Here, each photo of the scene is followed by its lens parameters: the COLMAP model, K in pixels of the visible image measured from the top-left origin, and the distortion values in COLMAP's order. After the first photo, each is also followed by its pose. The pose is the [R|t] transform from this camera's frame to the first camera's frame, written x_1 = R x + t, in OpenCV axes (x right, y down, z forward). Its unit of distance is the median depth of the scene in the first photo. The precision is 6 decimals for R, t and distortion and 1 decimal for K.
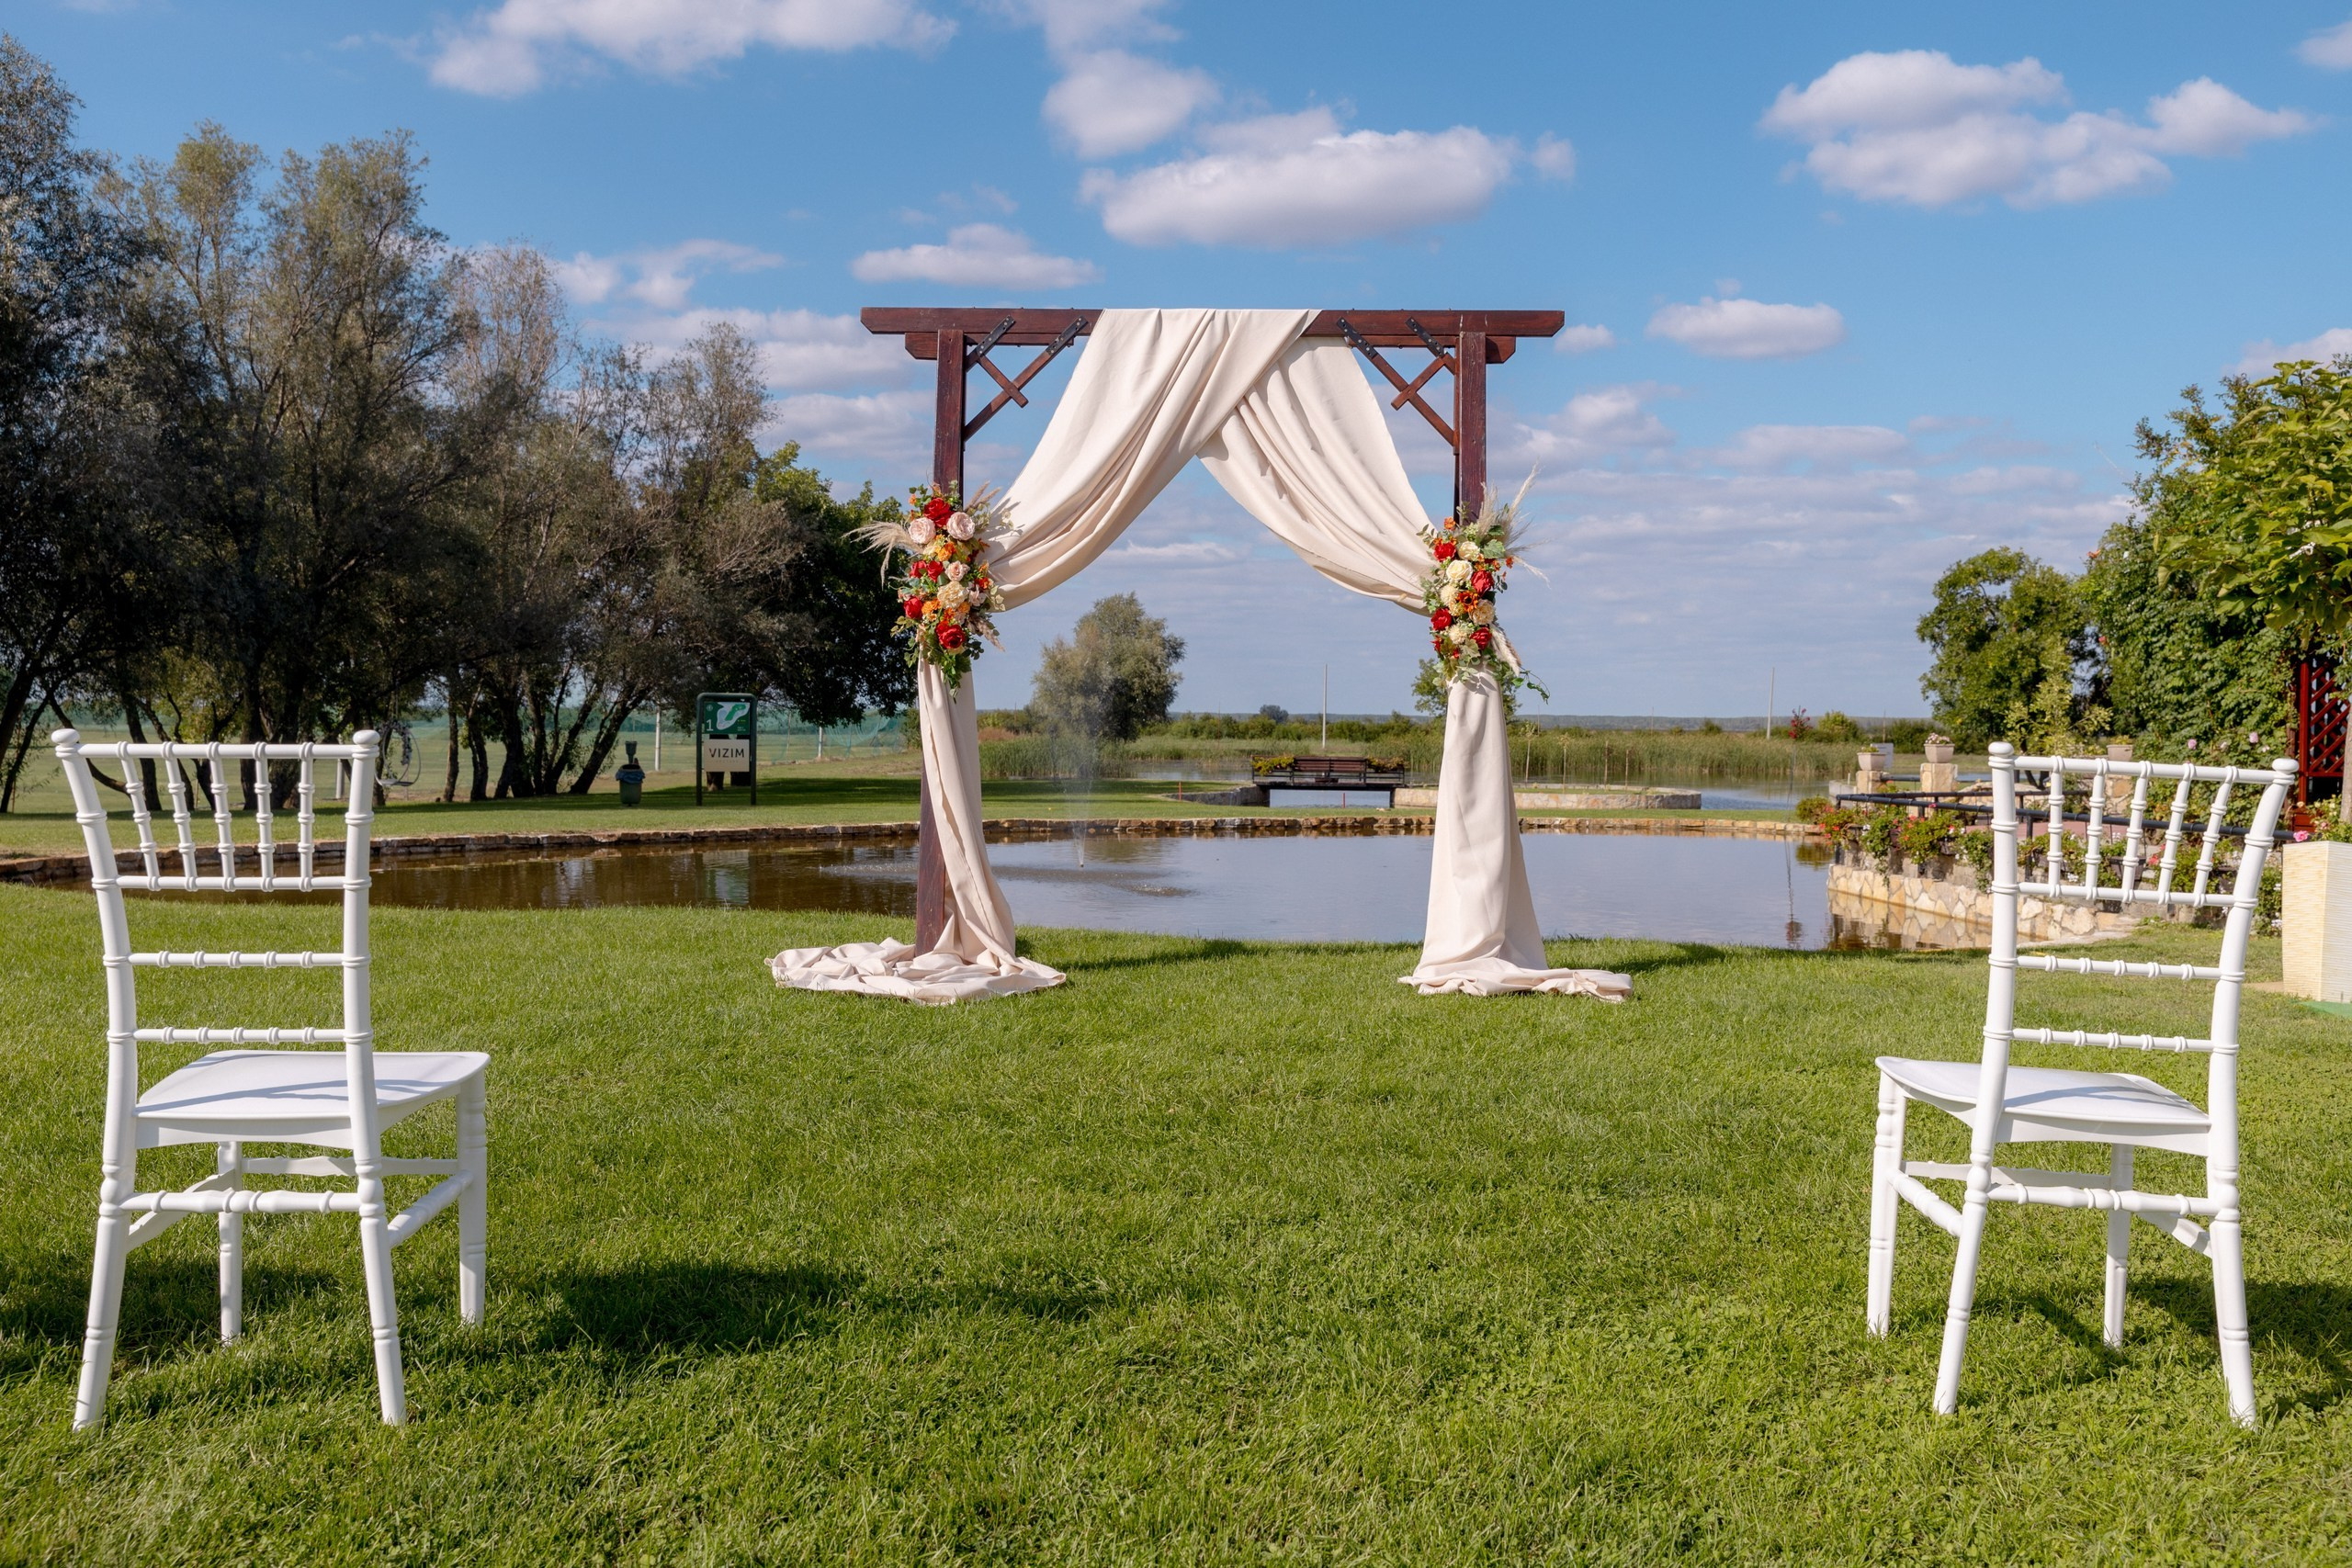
lens RADIAL K [[2059.0, 0, 1166.8], [0, 2059.0, 766.4], [0, 0, 1]] dist [0.000377, -0.025533]
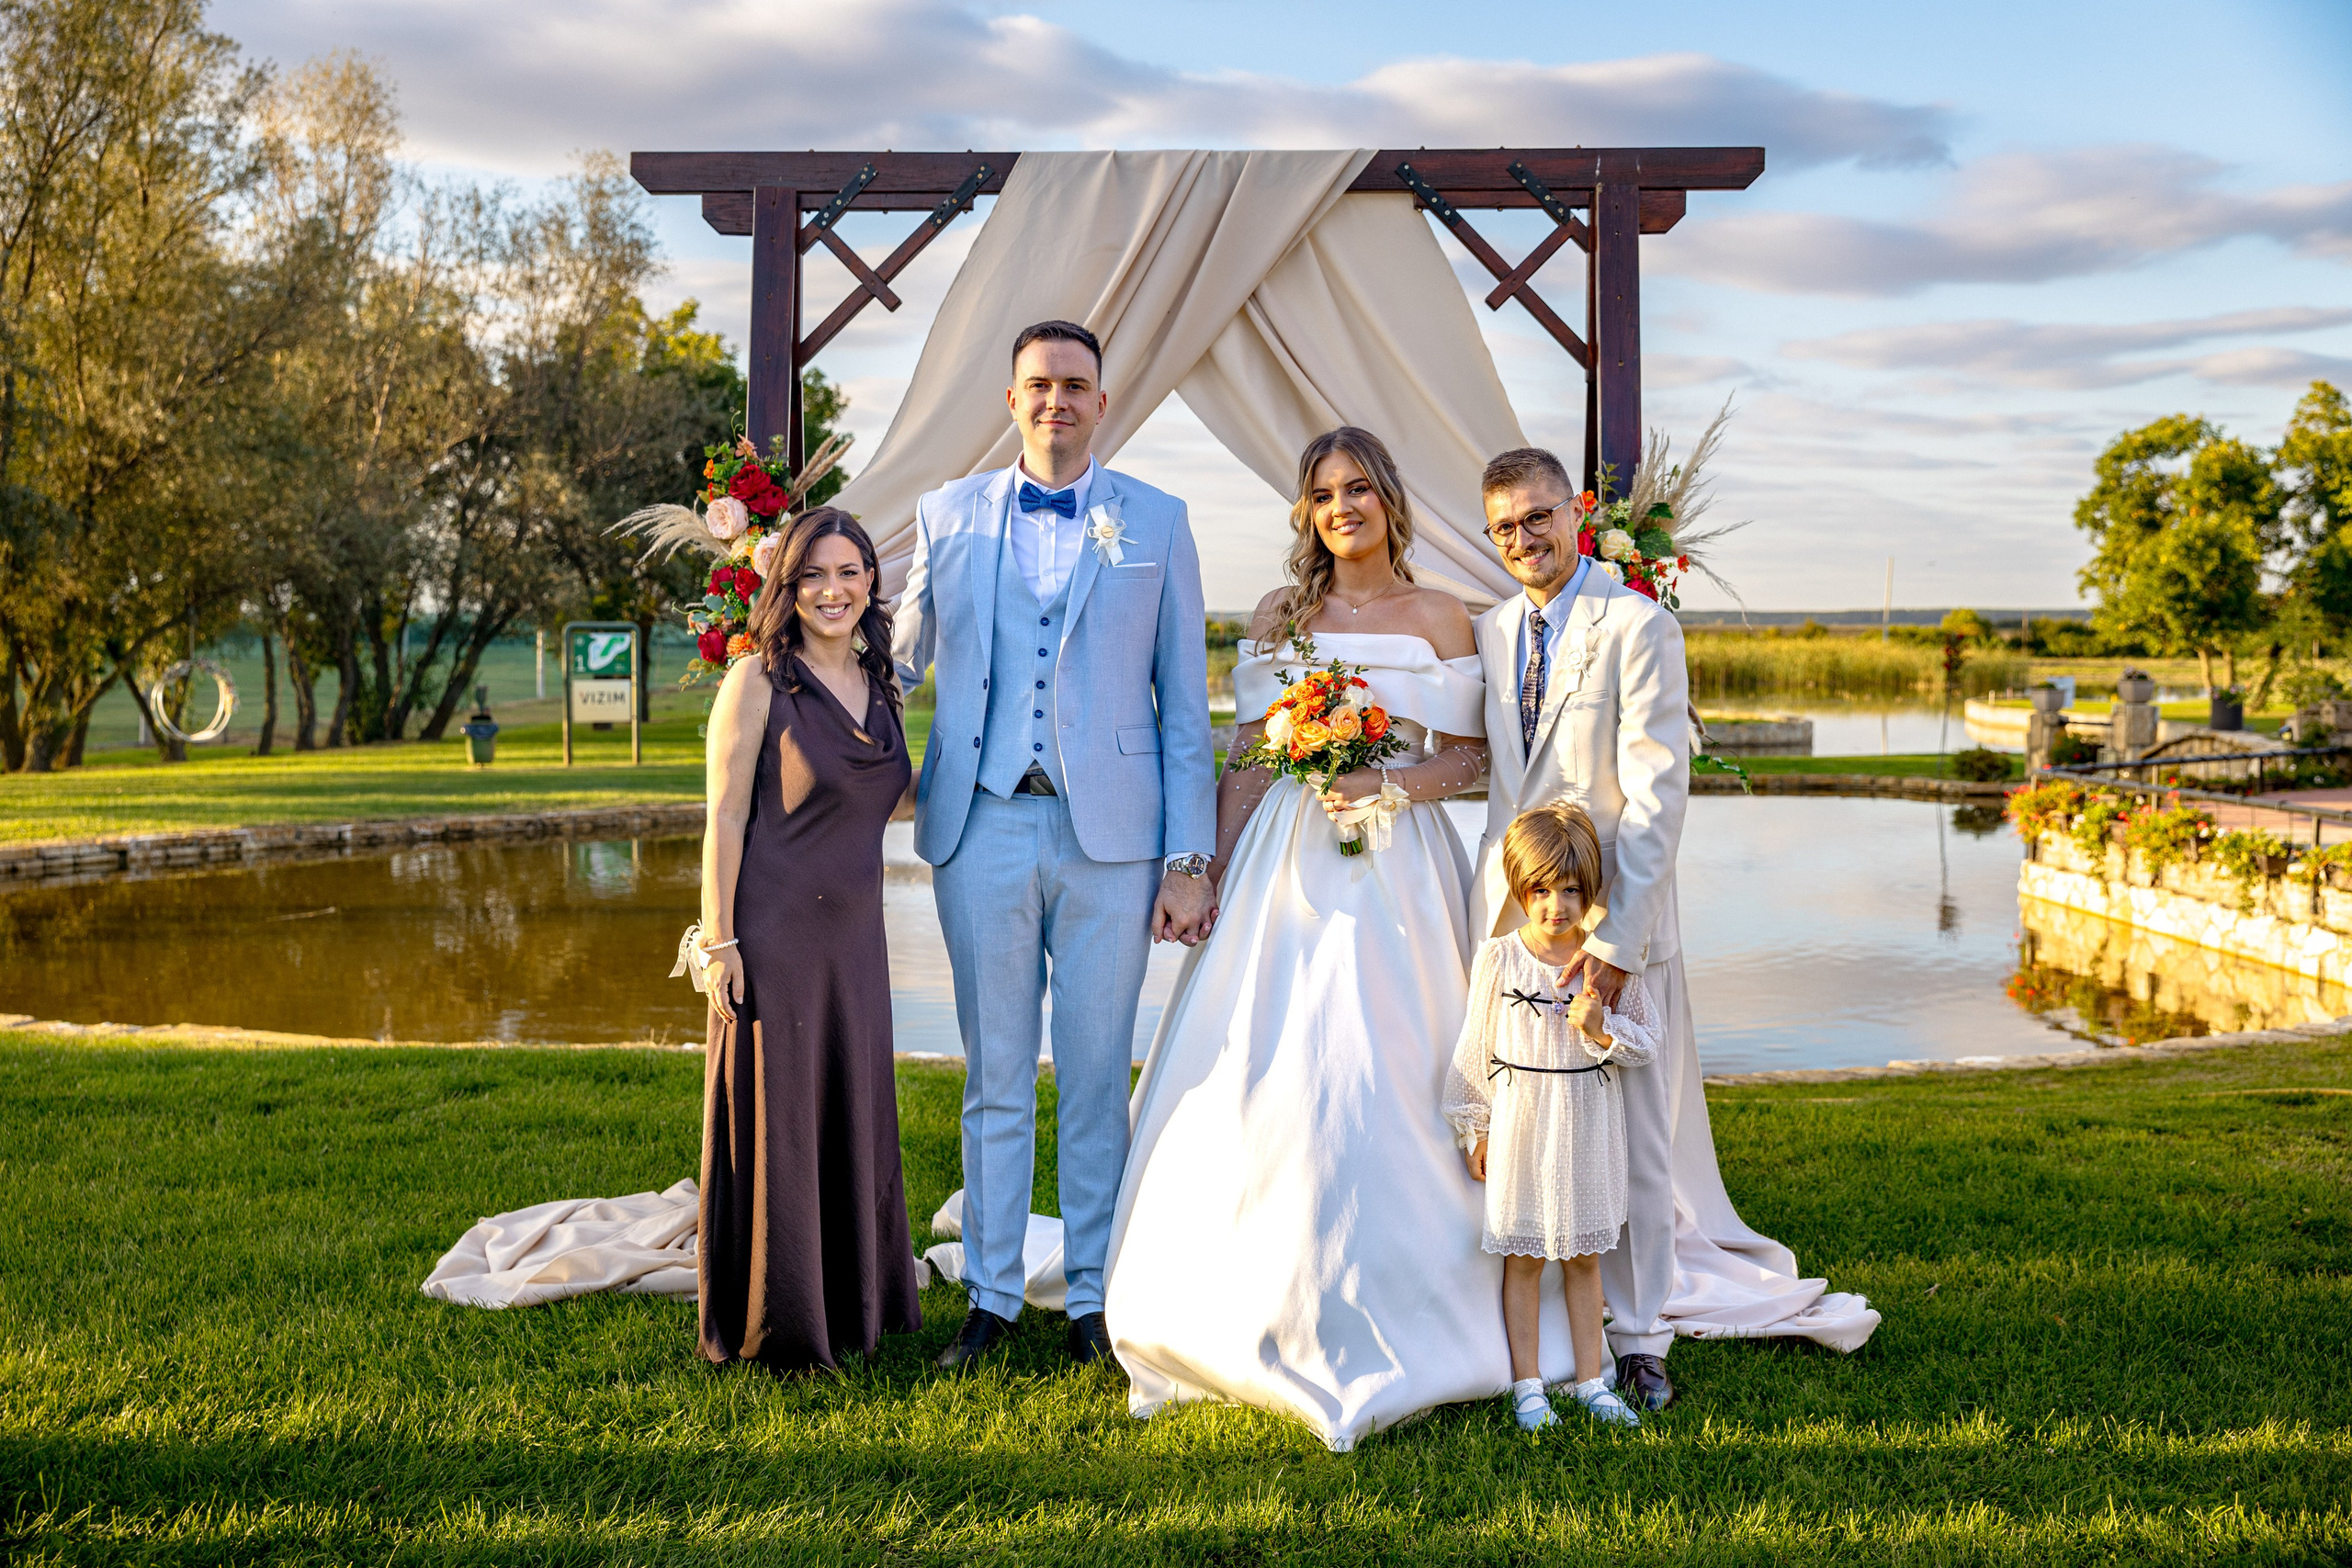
lens RADIAL K [[2408.1, 0, 1158.5], [0, 2408.1, 754.4], [0, 0, 1]] dist [0.009600, 0.000000]
pose [[0.999954, -0.009453, -0.001311, 0.004498], [0.009494, 0.999291, 0.036440, -0.029195], [0.000965, -0.036450, 0.999335, 0.117747]]
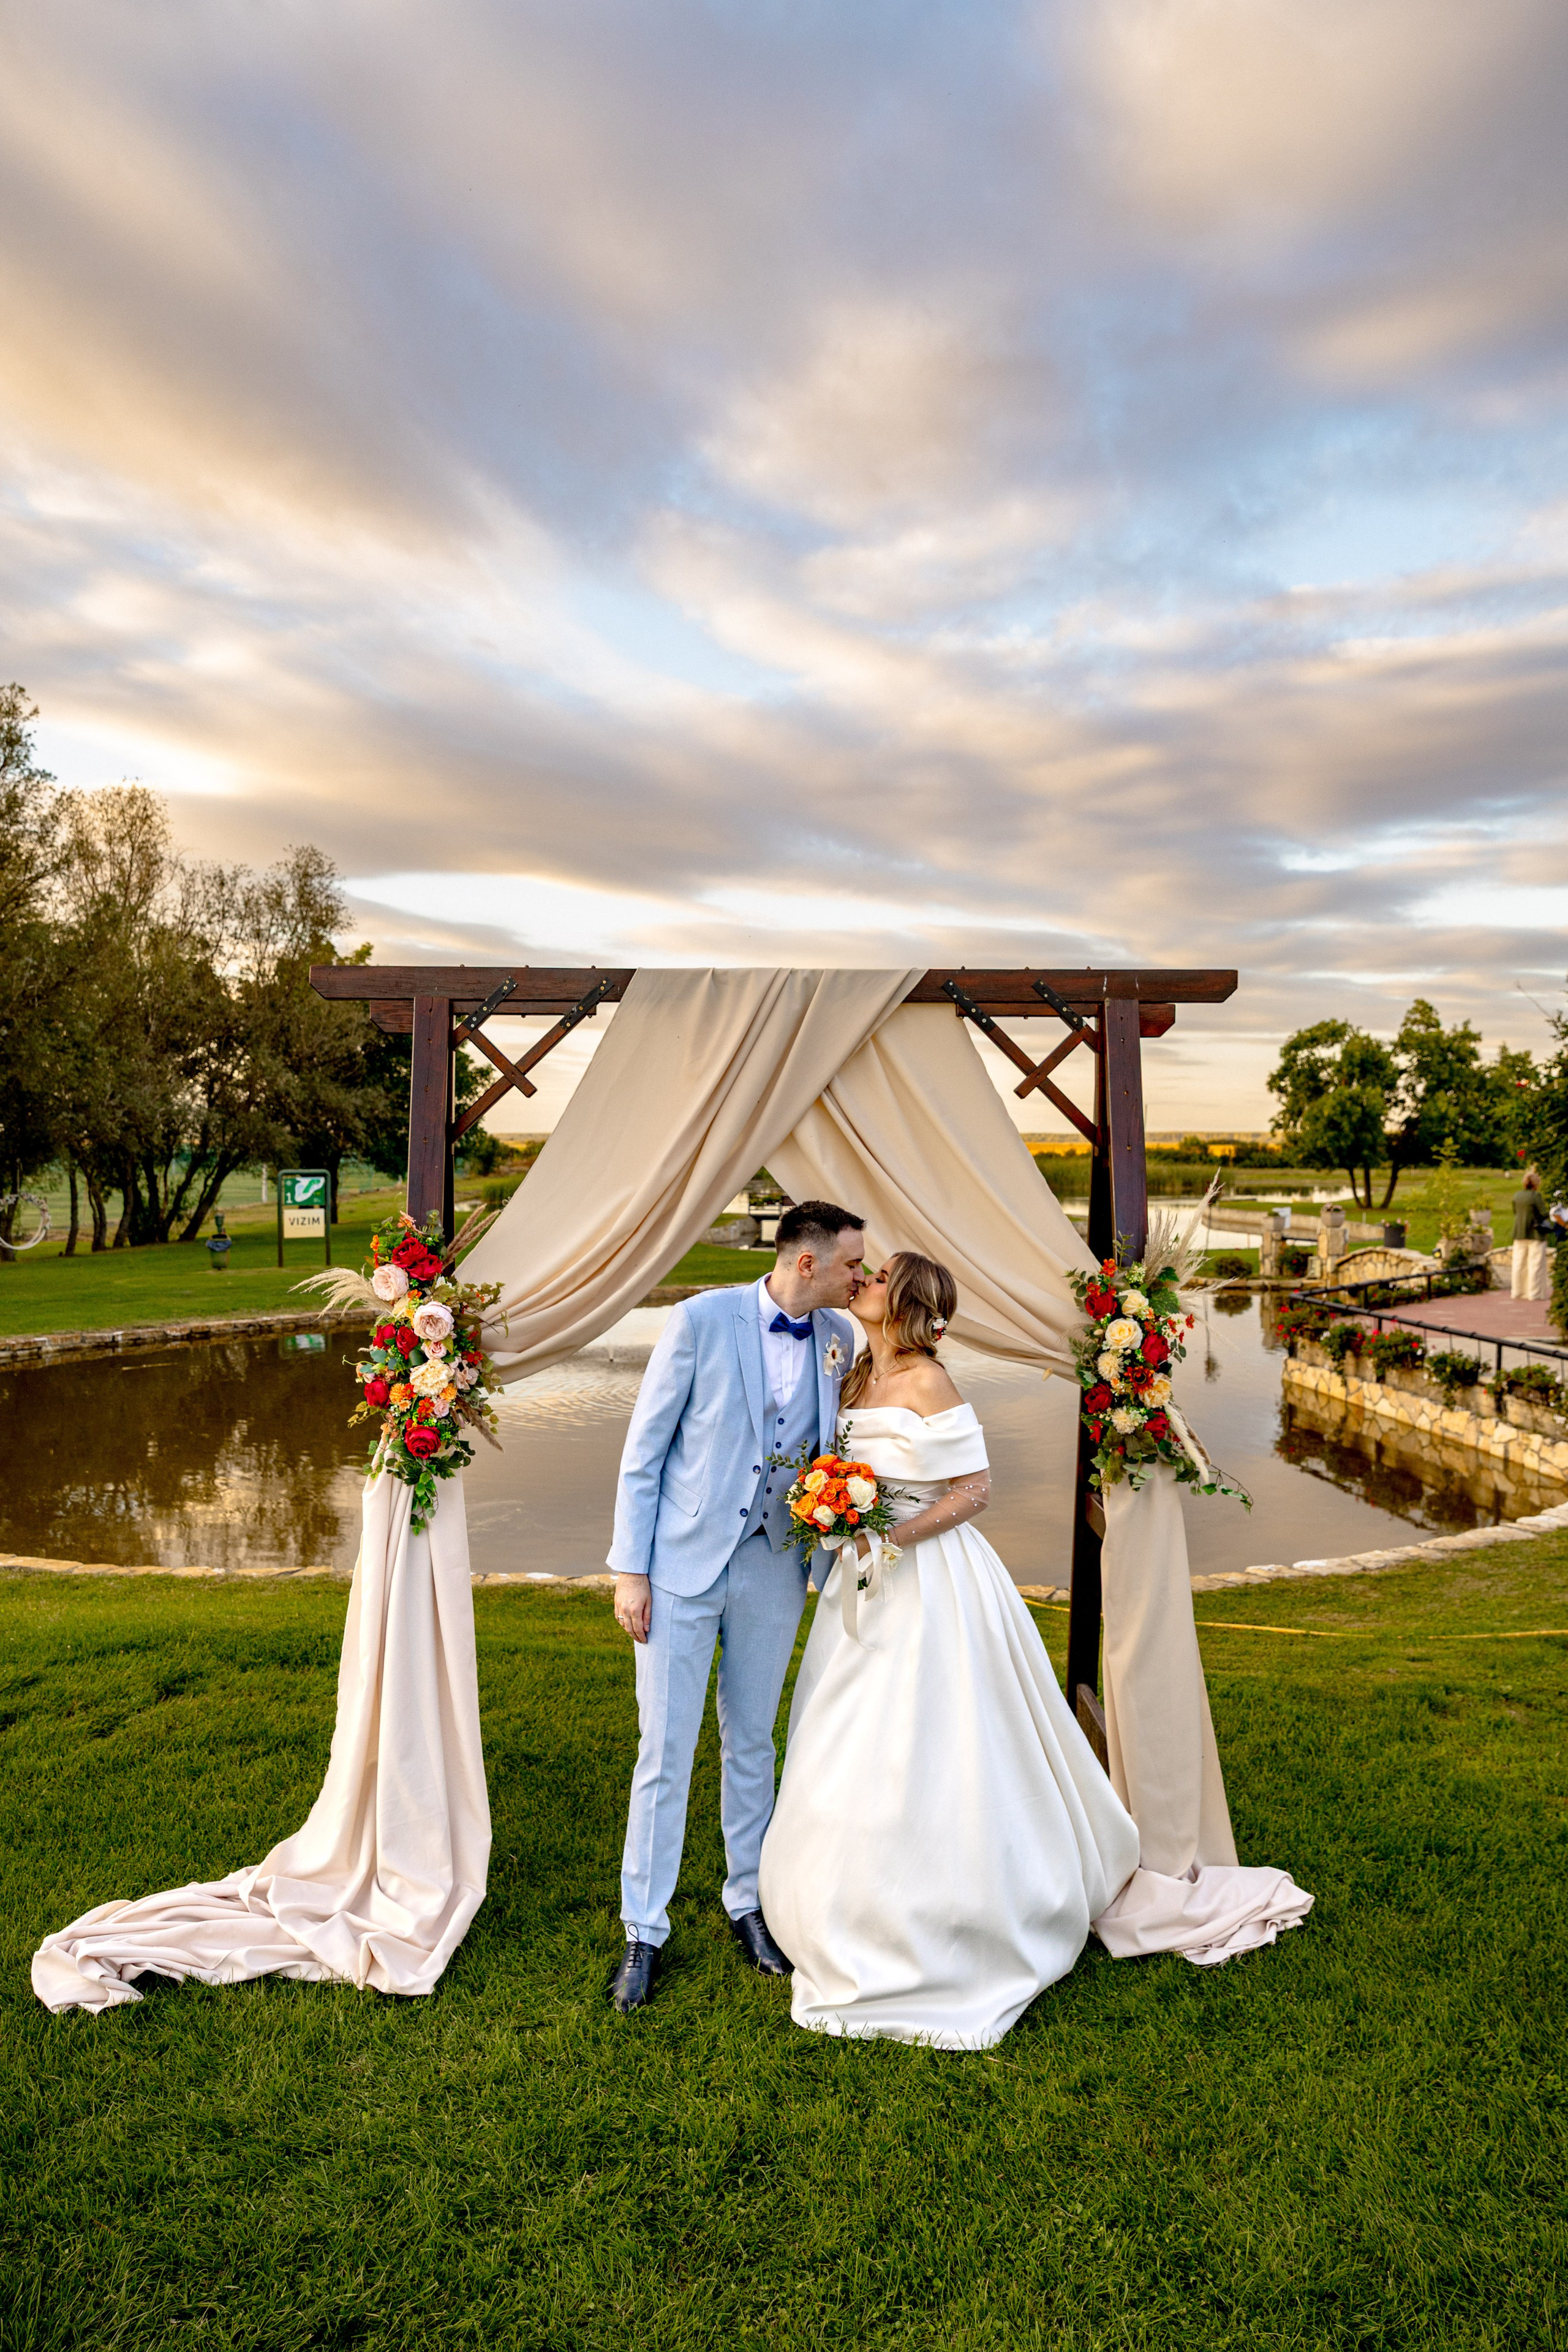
lens RADIAL K [[1547.1, 0, 764.2], [0, 1547.1, 1163.2], [0, 0, 1]] dist [0.011332, -0.005251]
pose [[0.998200, -0.012010, 0.058751, -0.007743], [0.011973, 0.999928, 0.000975, -0.065957], [-0.058759, -0.000270, 0.998272, 0.188774]]
